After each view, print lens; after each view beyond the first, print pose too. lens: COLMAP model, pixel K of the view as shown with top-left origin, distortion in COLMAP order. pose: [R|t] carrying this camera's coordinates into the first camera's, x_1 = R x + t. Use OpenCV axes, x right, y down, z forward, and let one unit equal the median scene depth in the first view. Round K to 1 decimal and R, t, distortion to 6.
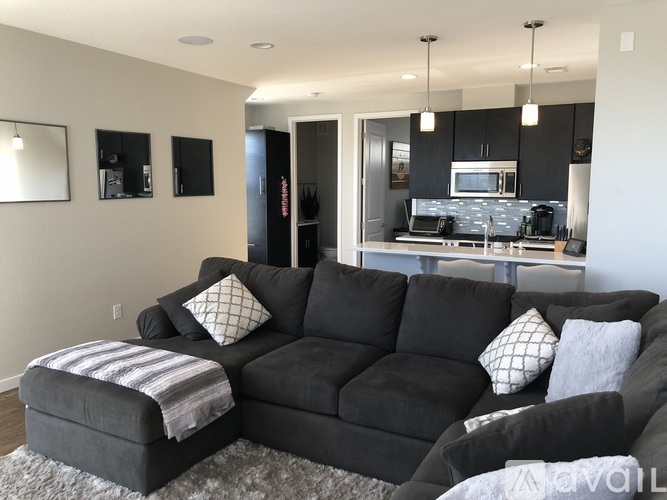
lens RADIAL K [[550.0, 0, 333.5], [0, 550.0, 250.0], [0, 0, 1]] dist [0.064863, -0.113791]
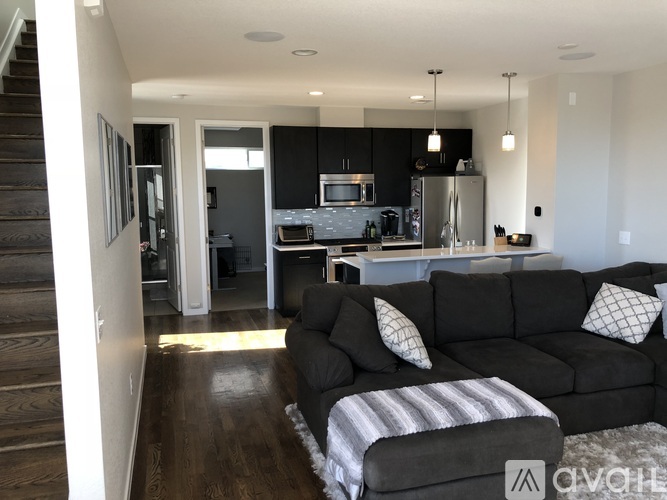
lens RADIAL K [[550.0, 0, 333.5], [0, 550.0, 250.0], [0, 0, 1]] dist [0.064863, -0.113791]
pose [[0.701071, -0.094537, 0.706798, -0.557018], [0.098374, 0.994518, 0.035444, -0.048921], [-0.706274, 0.044682, 0.706527, 0.235001]]
